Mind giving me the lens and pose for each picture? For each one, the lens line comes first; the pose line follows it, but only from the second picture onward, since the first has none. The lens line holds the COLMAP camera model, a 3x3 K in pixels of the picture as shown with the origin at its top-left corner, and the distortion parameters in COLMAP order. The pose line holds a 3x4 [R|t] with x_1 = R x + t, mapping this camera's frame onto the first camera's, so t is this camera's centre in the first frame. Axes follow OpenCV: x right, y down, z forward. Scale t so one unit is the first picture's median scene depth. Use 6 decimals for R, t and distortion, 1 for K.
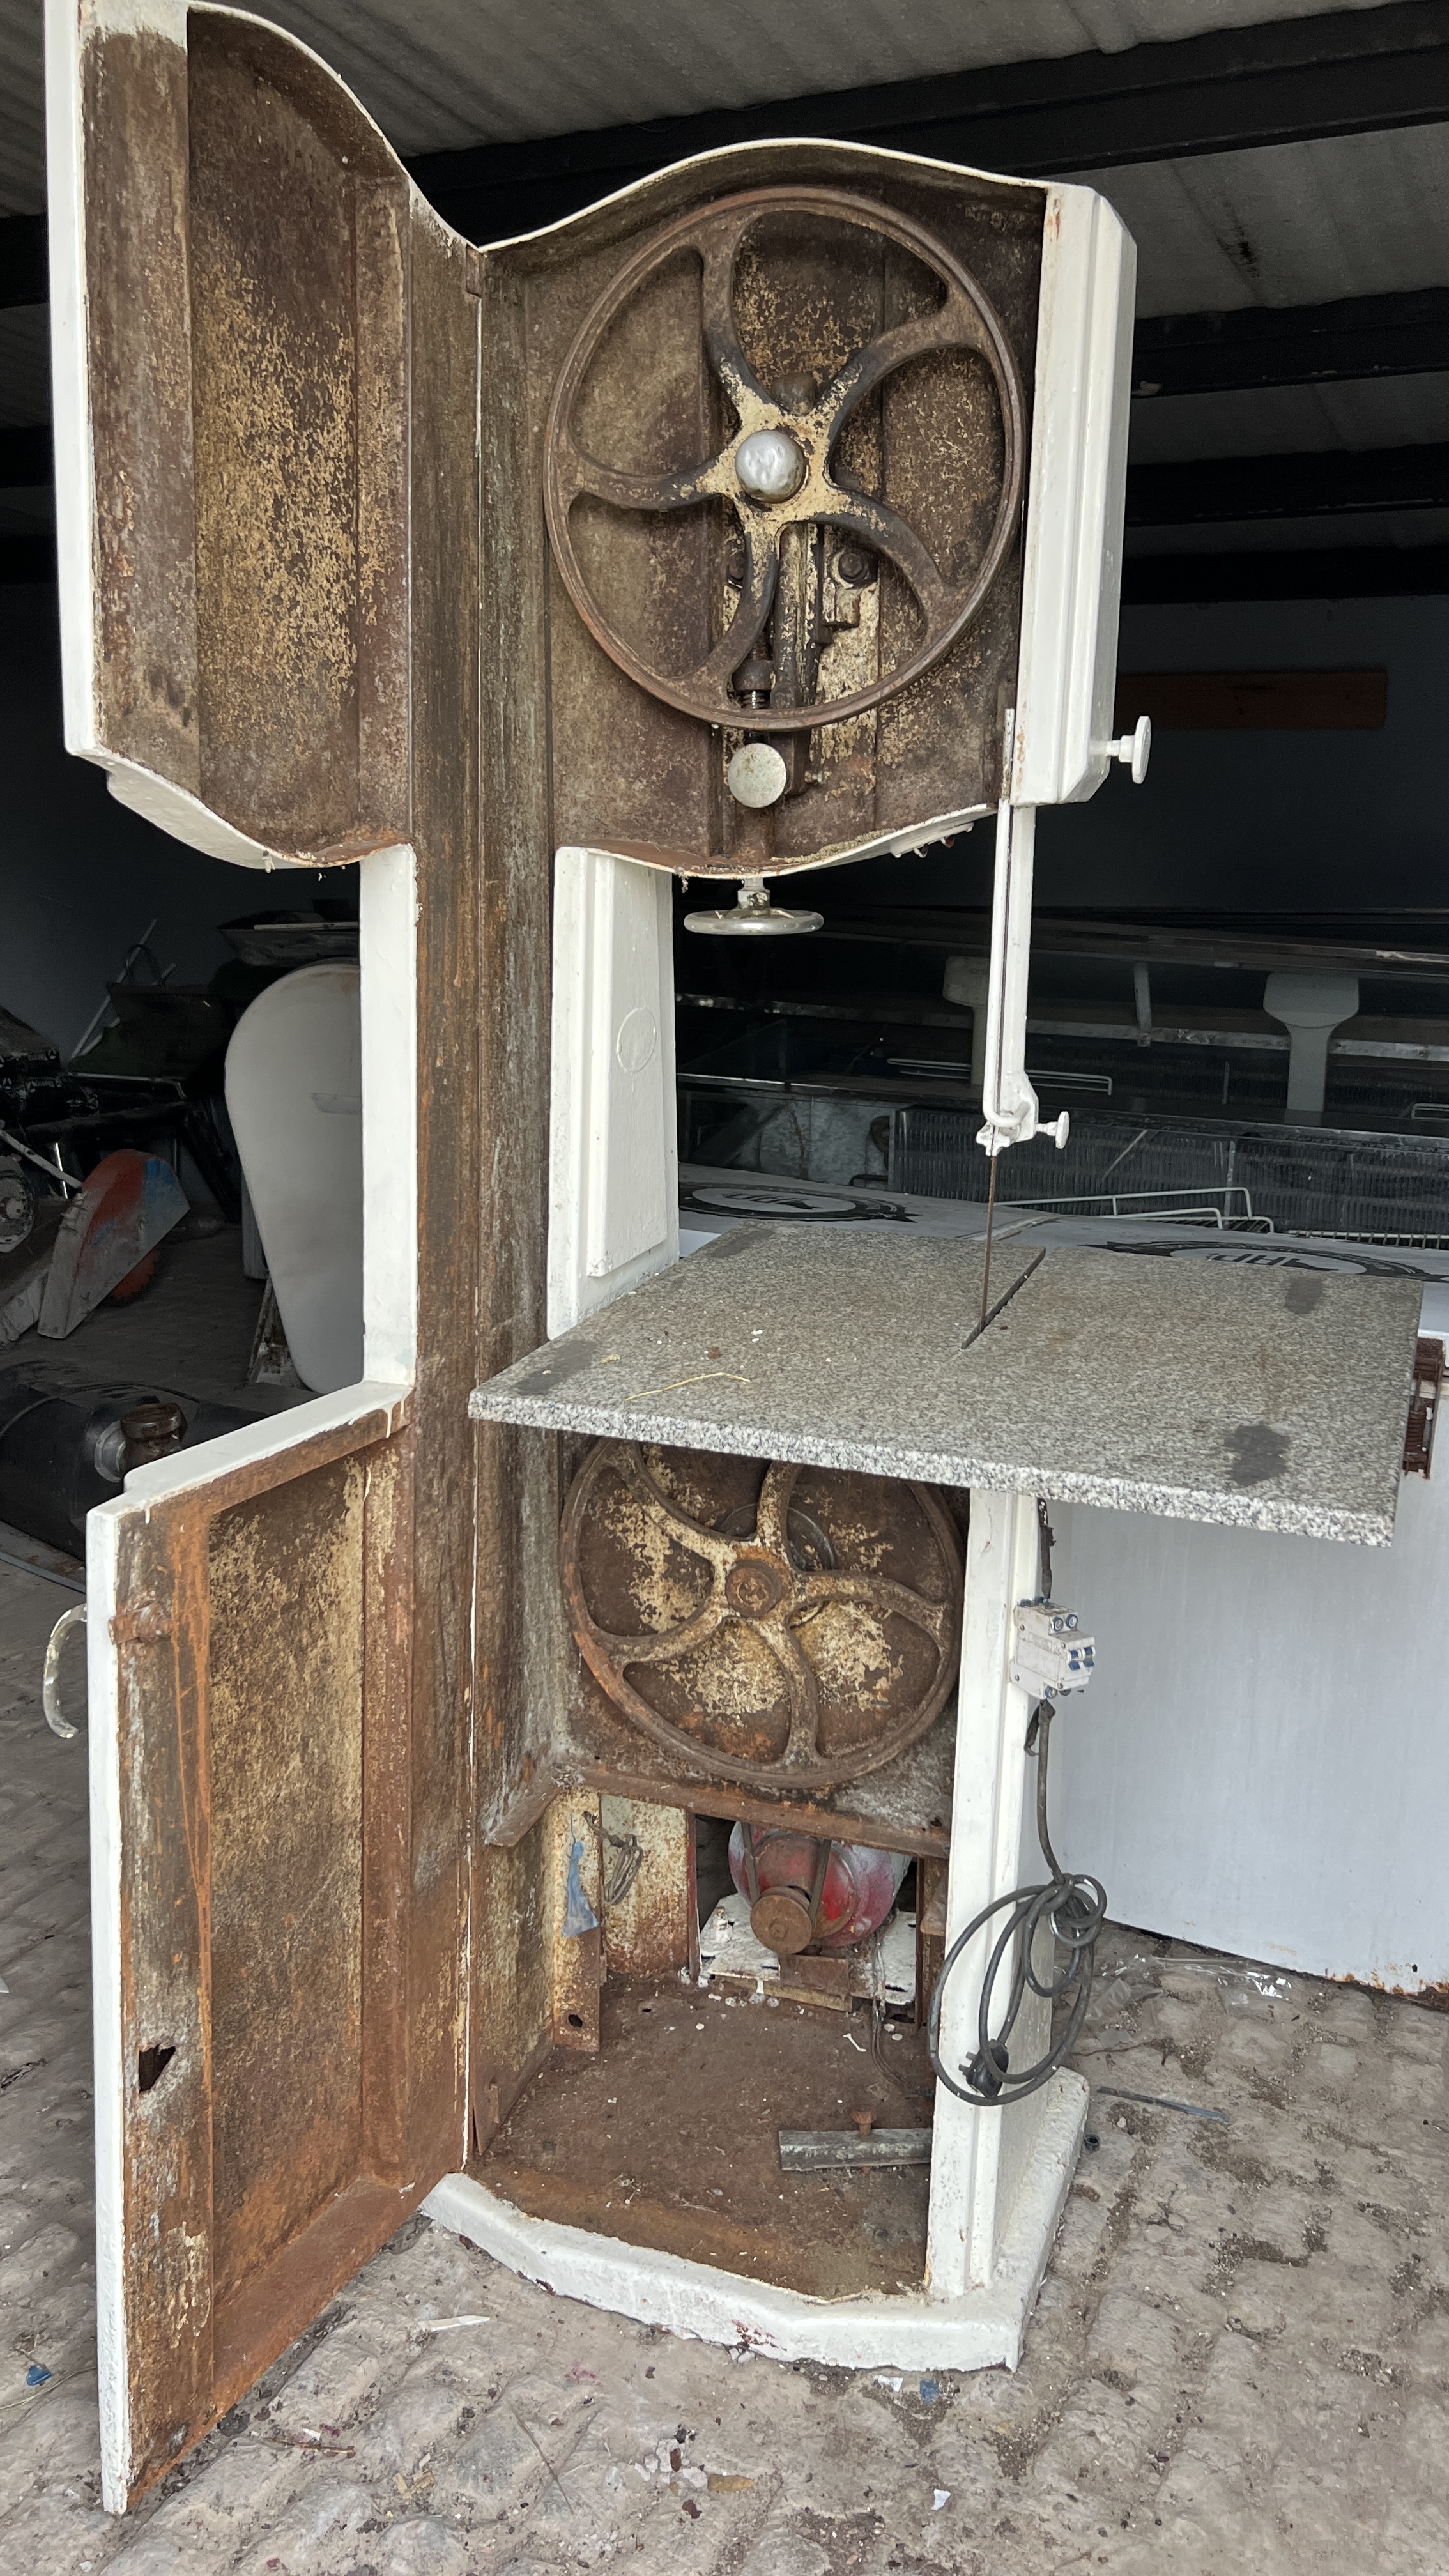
lens RADIAL K [[1923.5, 0, 723.6], [0, 1923.5, 1280.2], [0, 0, 1]] dist [0.043730, -0.059246]
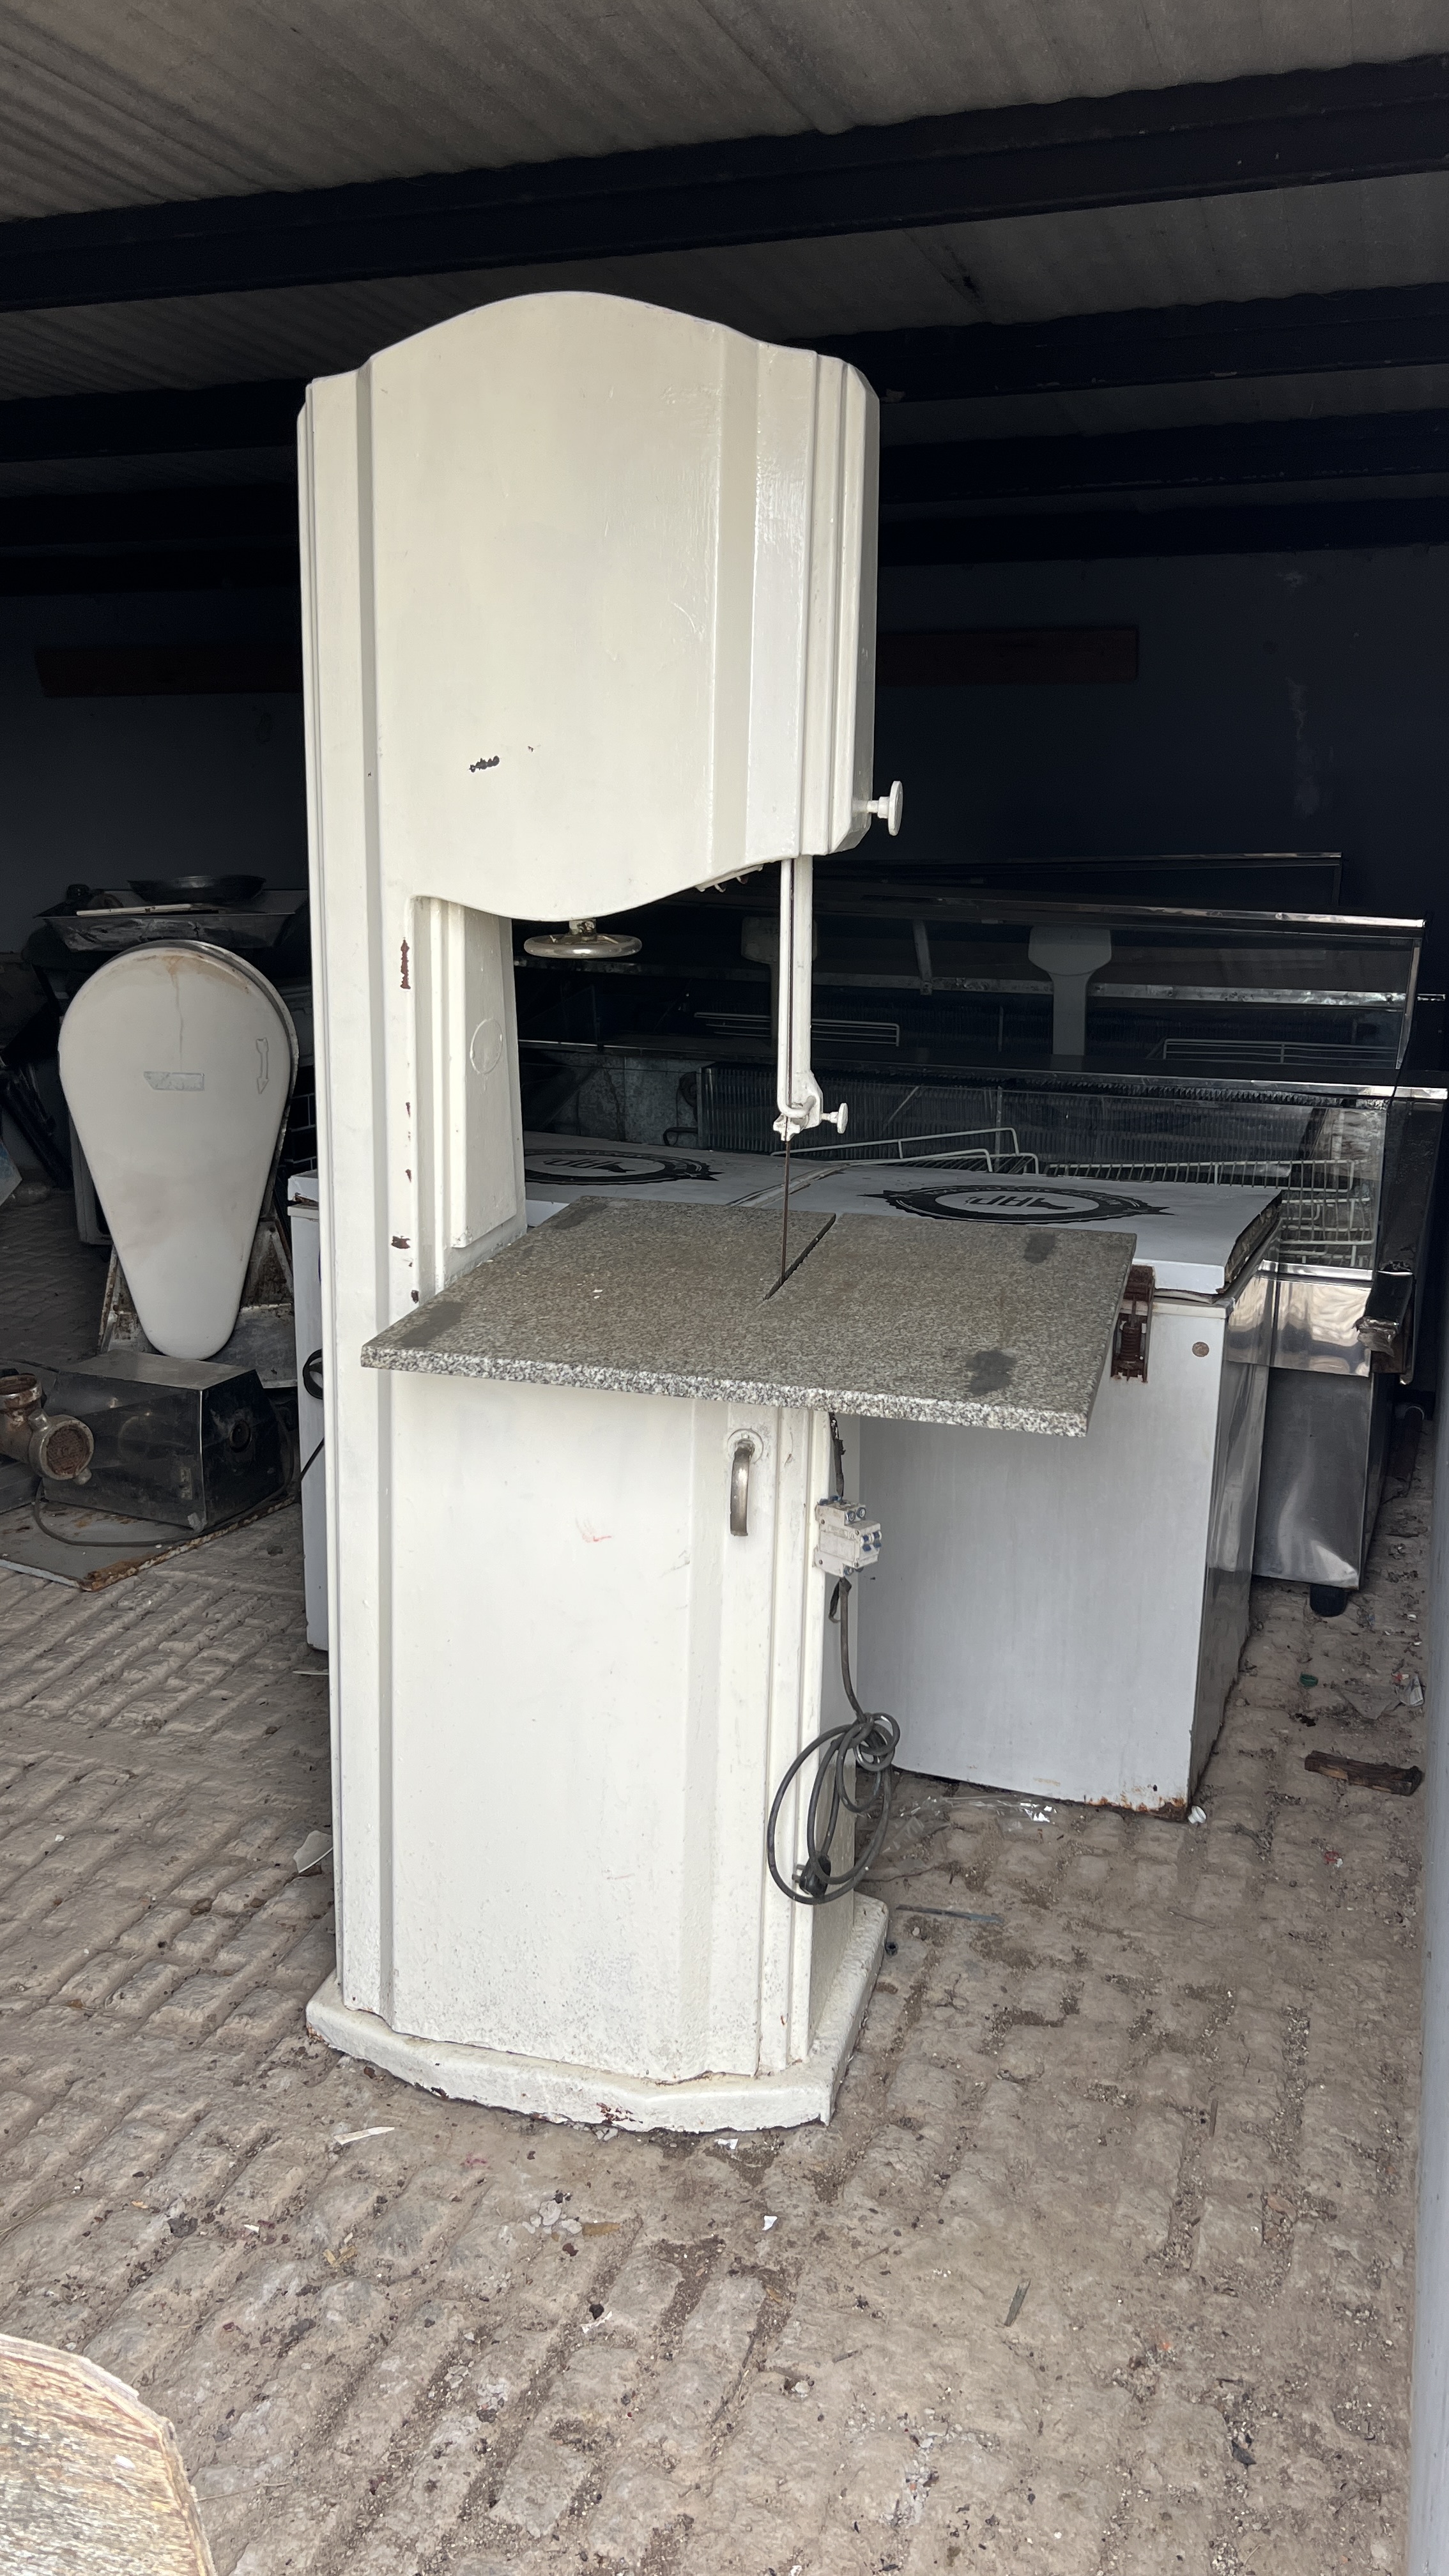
lens RADIAL K [[1923.5, 0, 727.4], [0, 1923.5, 1299.9], [0, 0, 1]] dist [0.043730, -0.059246]
pose [[0.994875, -0.055324, 0.084633, 0.009657], [0.051208, 0.997433, 0.050055, -0.021133], [-0.087185, -0.045464, 0.995154, -0.163927]]
